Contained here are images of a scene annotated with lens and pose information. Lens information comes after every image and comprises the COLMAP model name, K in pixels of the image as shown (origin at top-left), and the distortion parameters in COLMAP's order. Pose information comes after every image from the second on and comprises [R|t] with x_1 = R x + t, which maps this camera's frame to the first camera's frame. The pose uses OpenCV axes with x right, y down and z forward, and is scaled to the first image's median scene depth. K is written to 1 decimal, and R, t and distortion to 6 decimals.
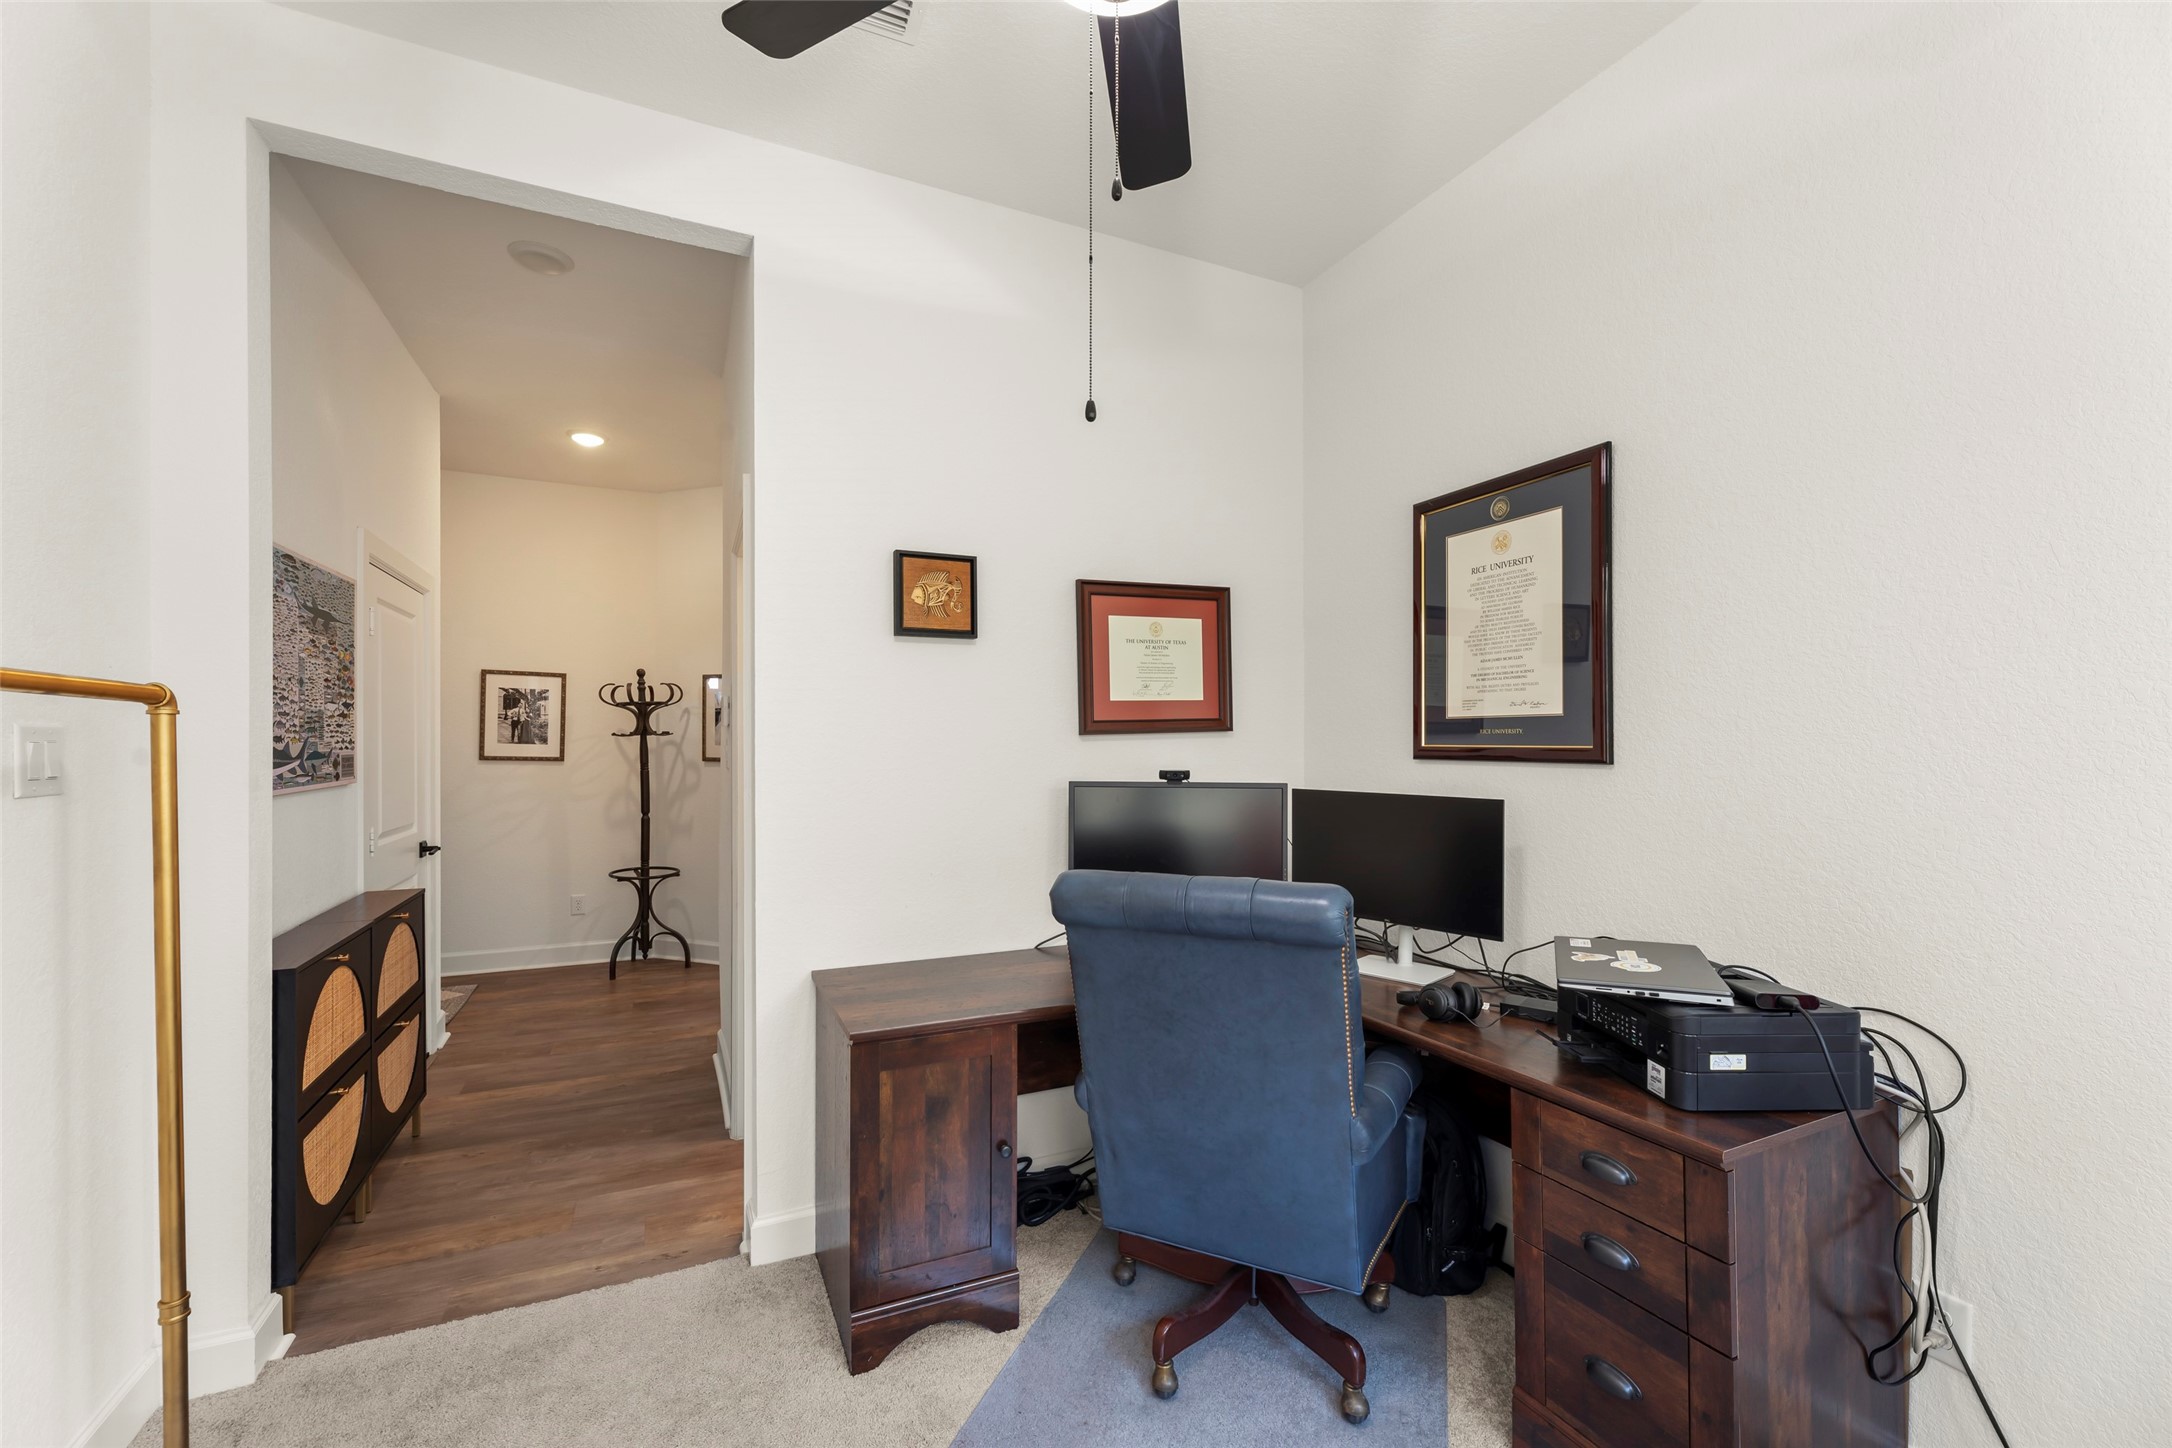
lens RADIAL K [[884.6, 0, 1086.4], [0, 884.6, 749.9], [0, 0, 1]] dist [-0.000040, -0.000024]
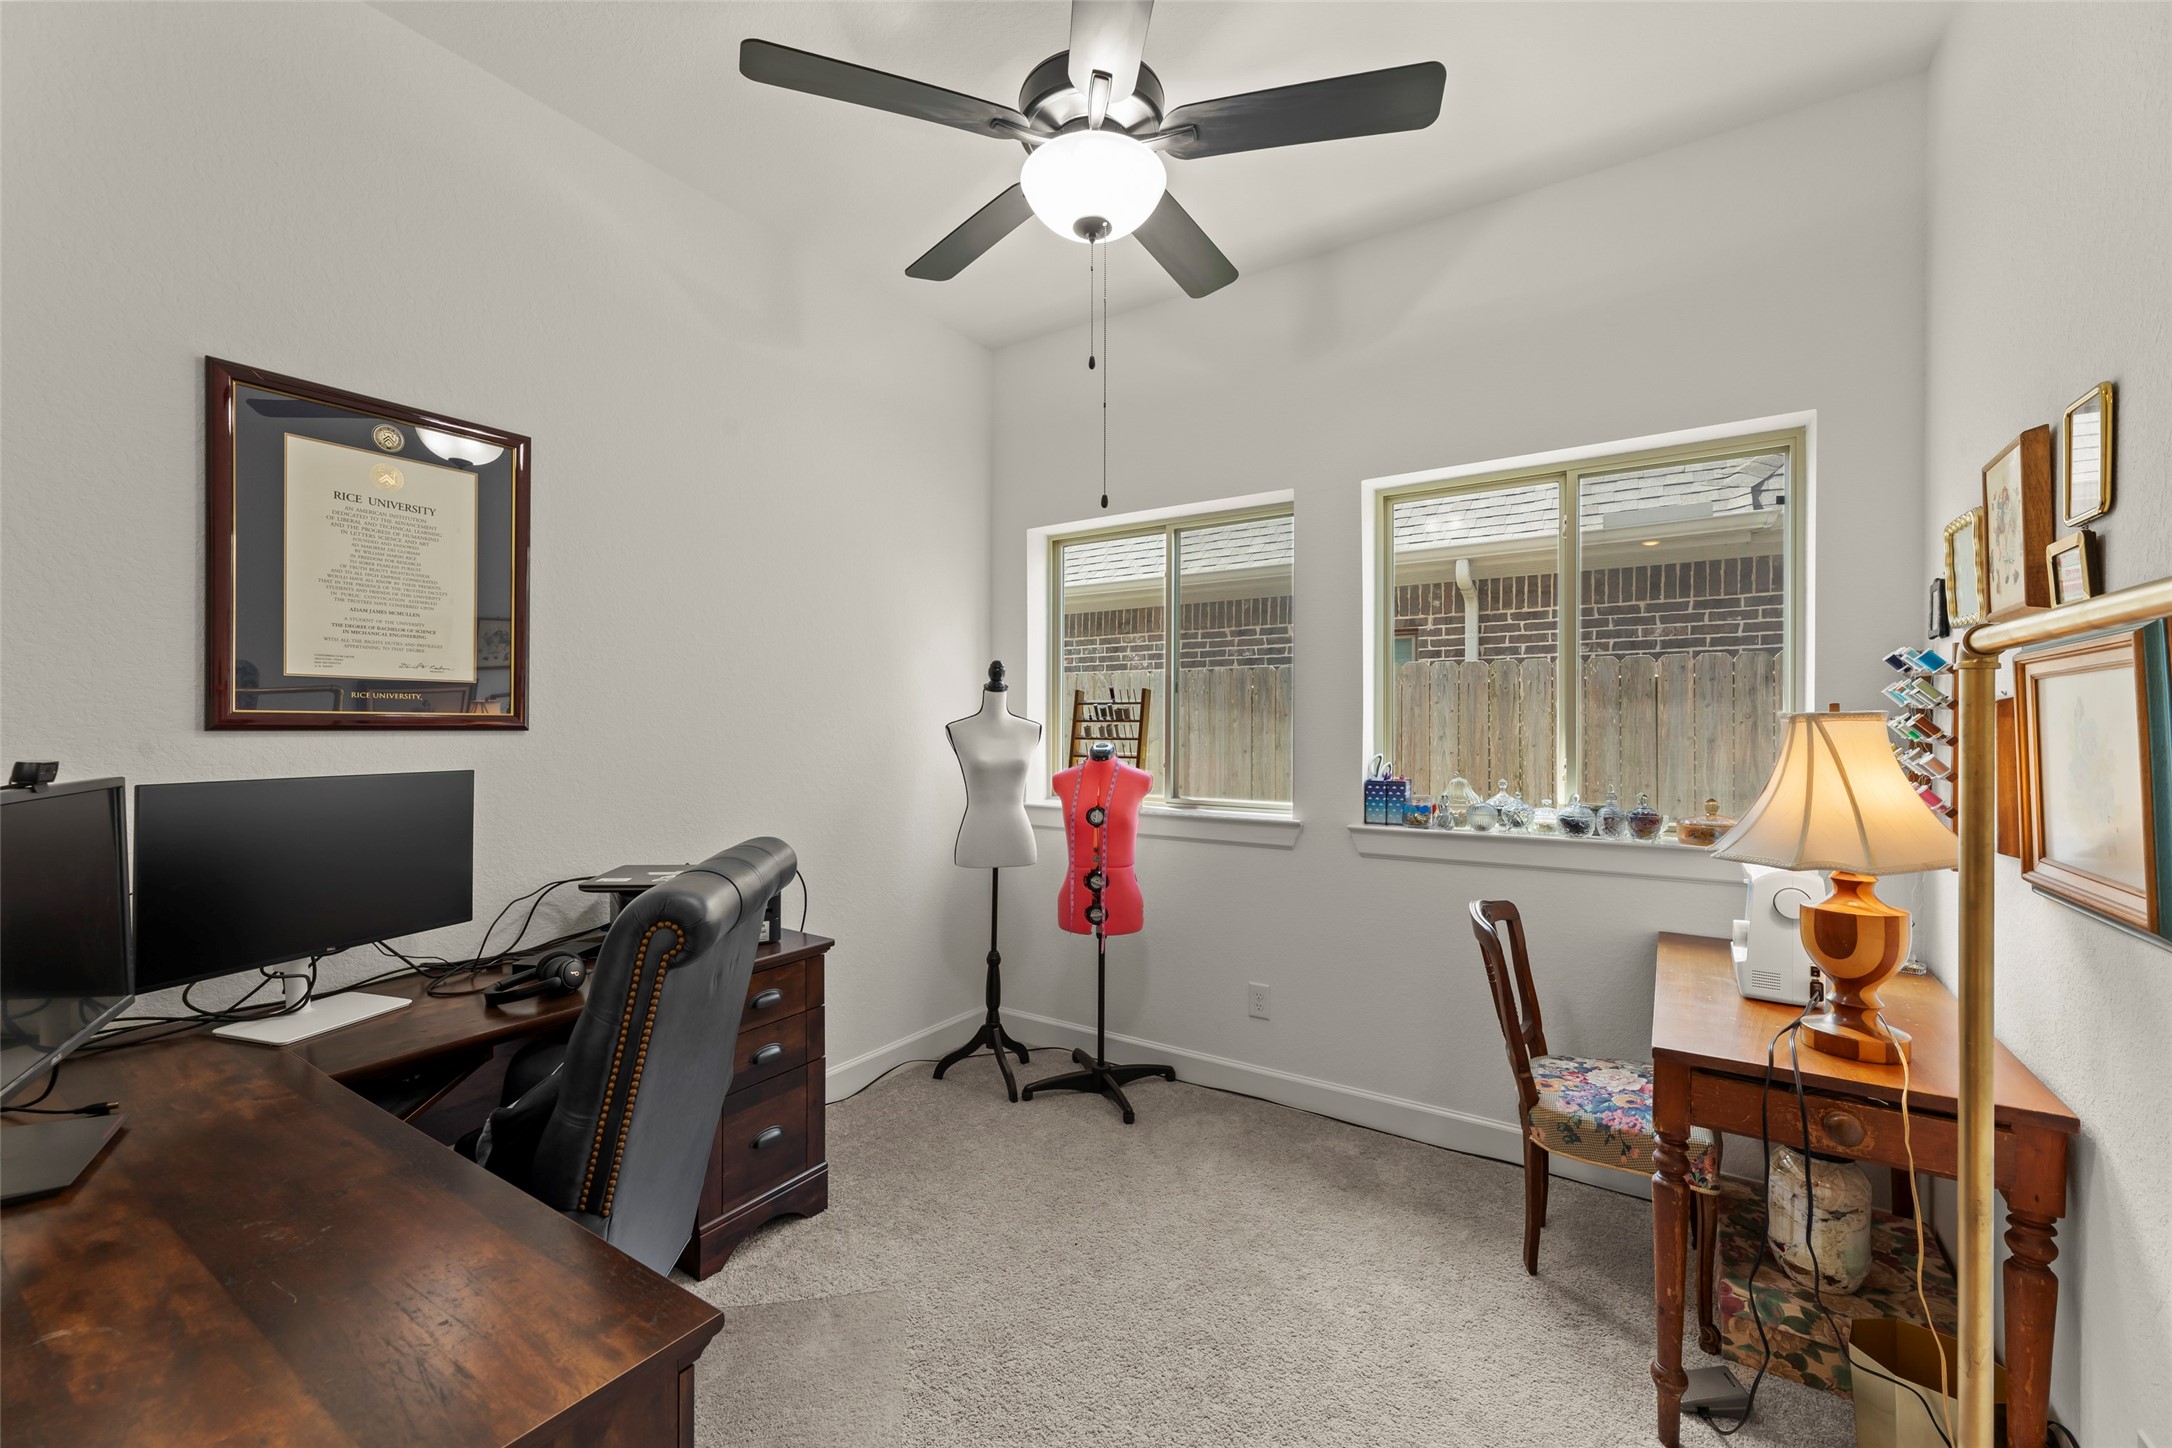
lens RADIAL K [[870.8, 0, 1086.0], [0, 870.8, 724.0], [0, 0, 1]] dist [0.001030, 0.000060]
pose [[-0.523700, -0.003804, 0.851894, -0.637582], [0.004497, 0.999964, 0.007230, 0.003623], [-0.851891, 0.007618, -0.523664, 0.893356]]
